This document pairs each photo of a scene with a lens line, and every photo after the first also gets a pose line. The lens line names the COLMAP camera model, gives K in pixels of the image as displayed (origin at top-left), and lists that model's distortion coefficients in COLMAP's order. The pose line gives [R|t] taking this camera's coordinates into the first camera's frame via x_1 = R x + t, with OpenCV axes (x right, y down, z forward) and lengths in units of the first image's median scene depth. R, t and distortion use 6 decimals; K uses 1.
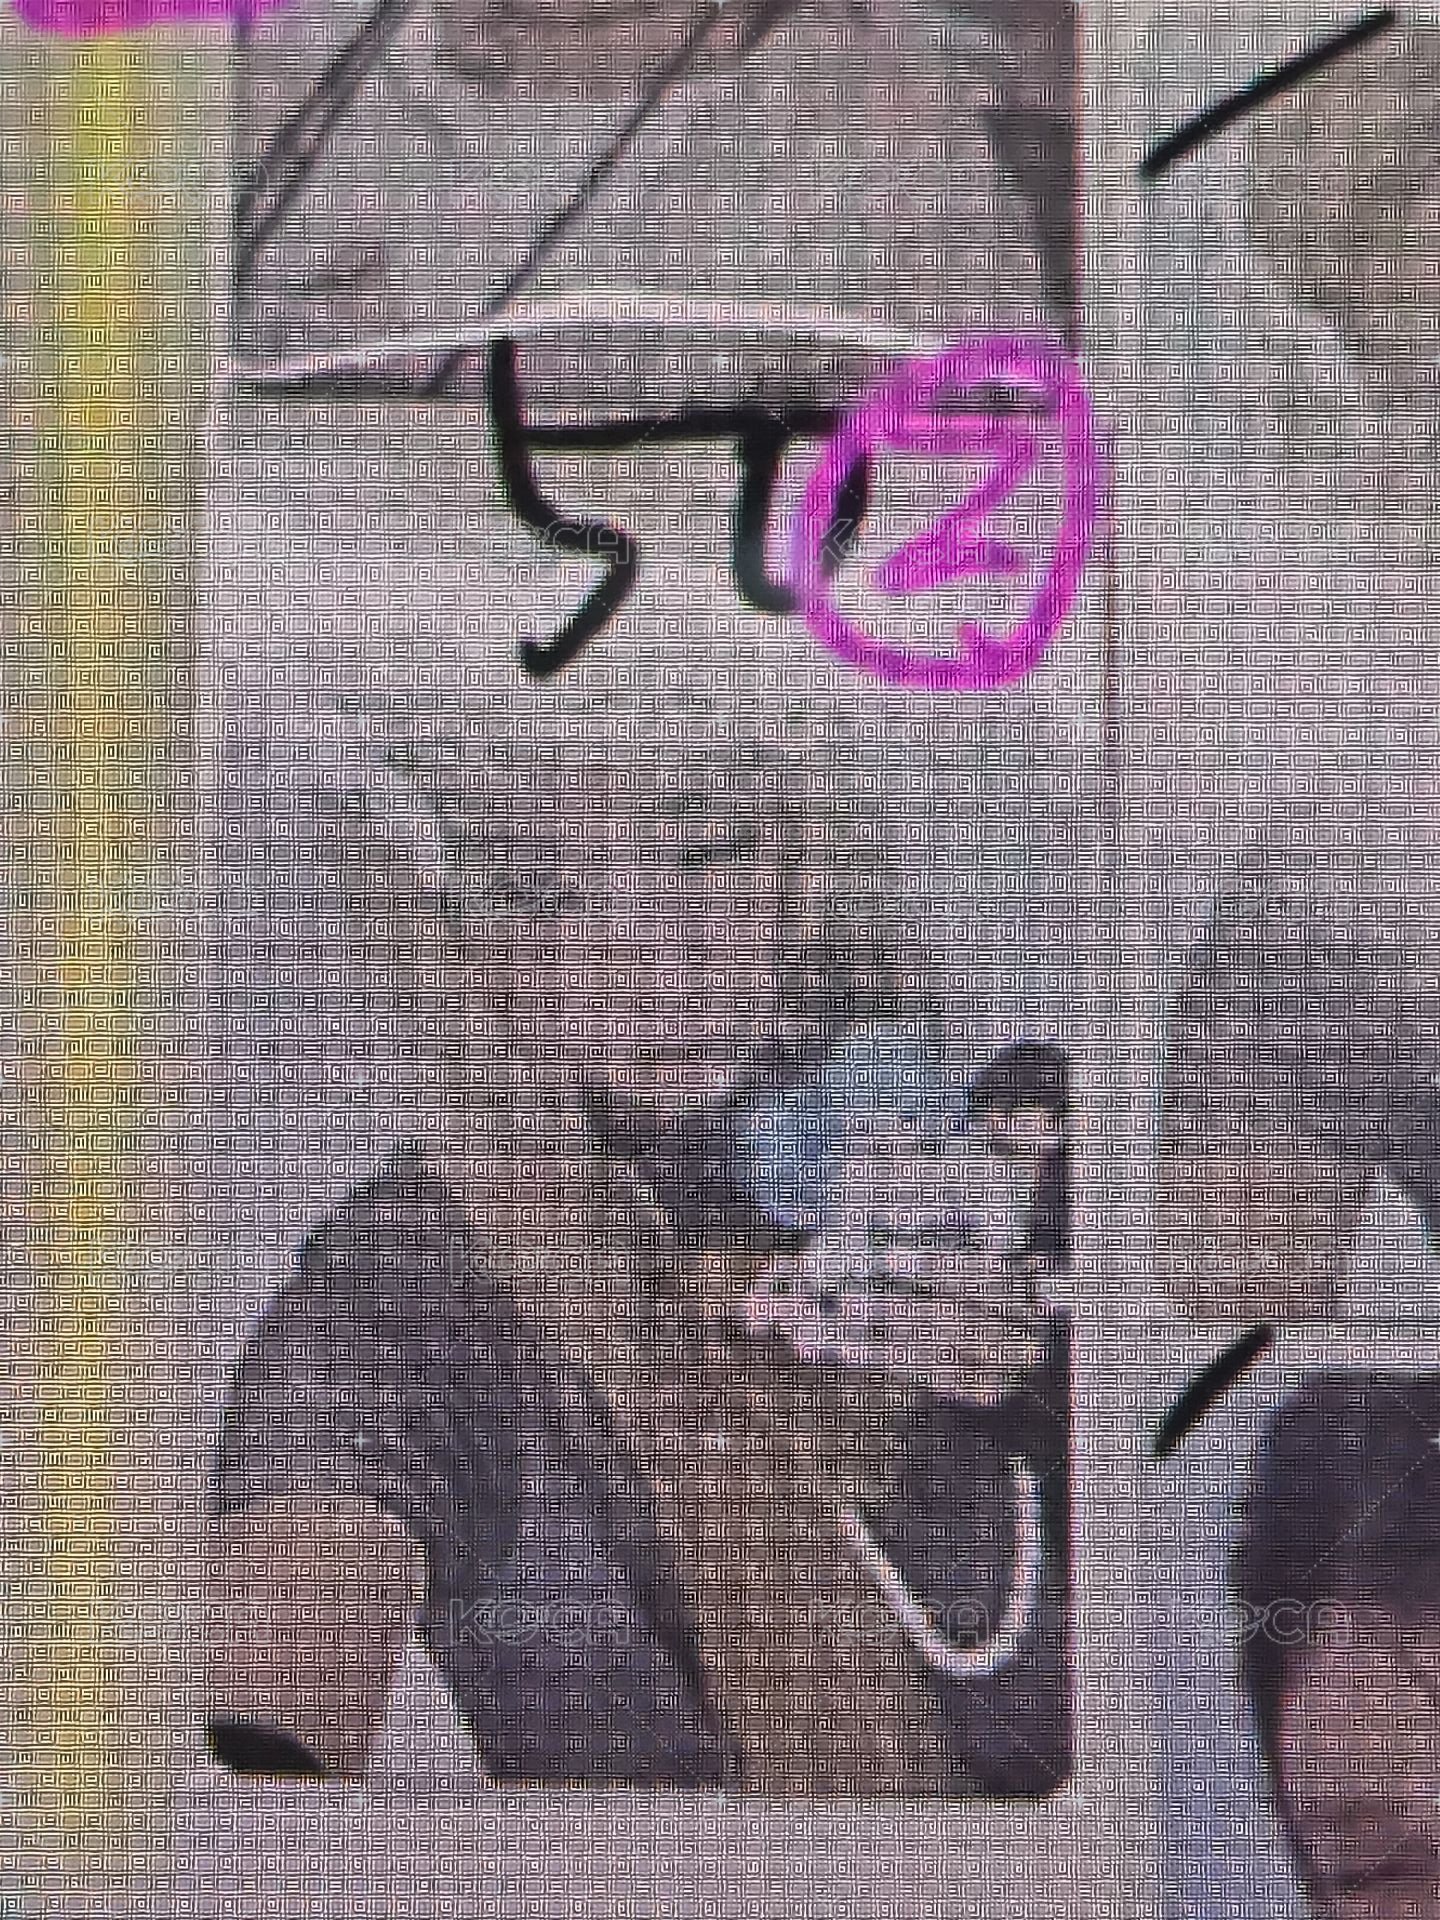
lens RADIAL K [[8159.3, 0, 720.0], [0, 8159.3, 960.0], [0, 0, 1]] dist [-0.242161, -5.528168]
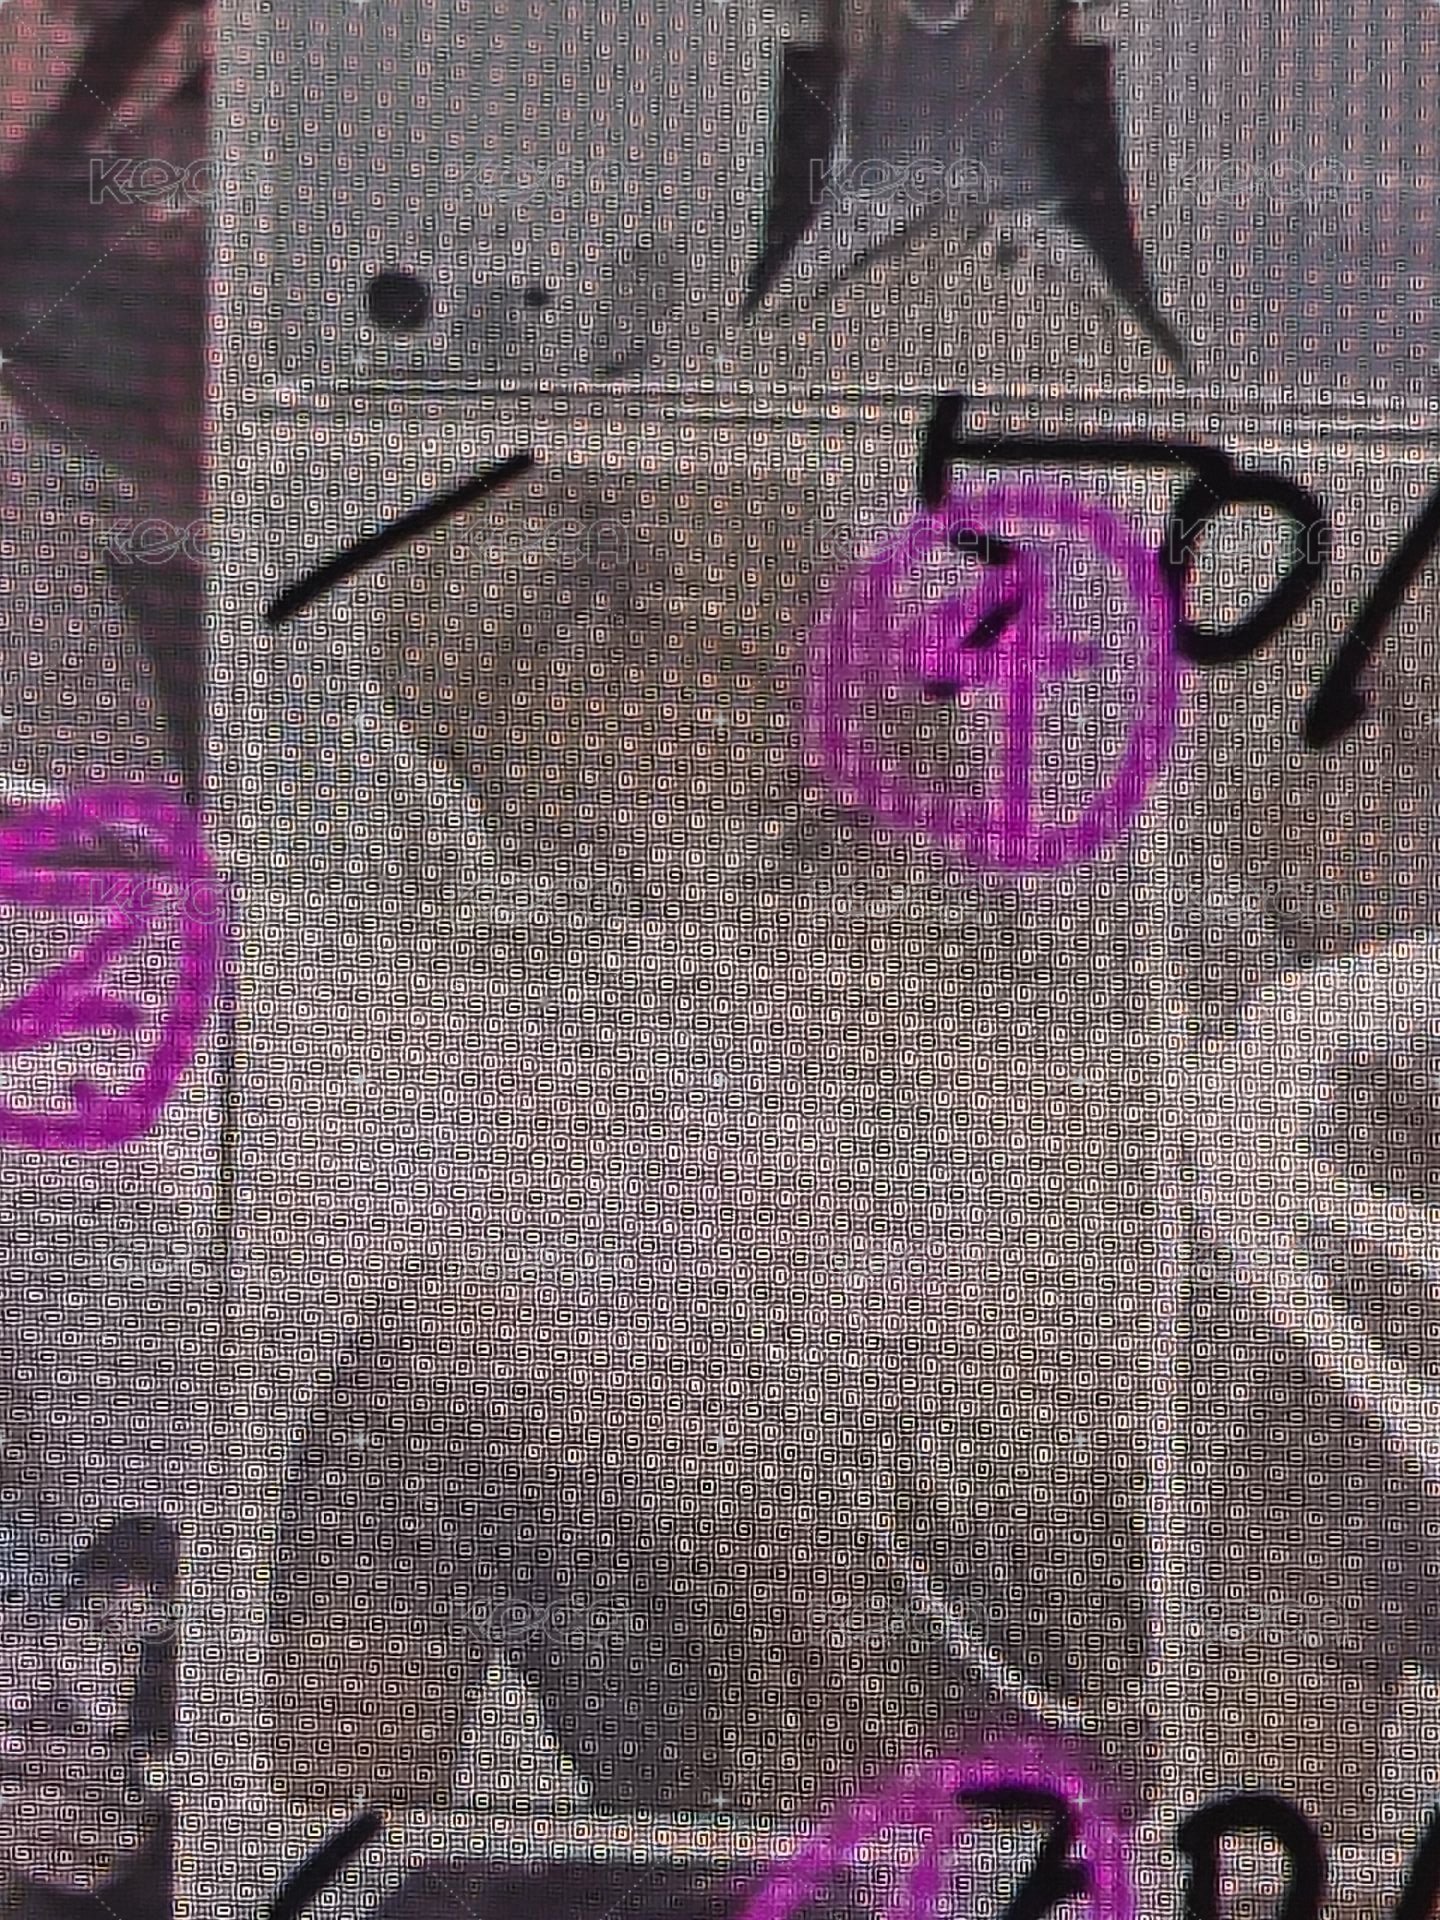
lens RADIAL K [[10246.8, 0, 720.0], [0, 10246.8, 960.0], [0, 0, 1]] dist [0.208383, -1.368090]
pose [[0.995282, 0.019462, 0.095057, -0.009829], [-0.013883, 0.998162, -0.058996, 0.015040], [-0.096030, 0.057398, 0.993722, -0.216770]]
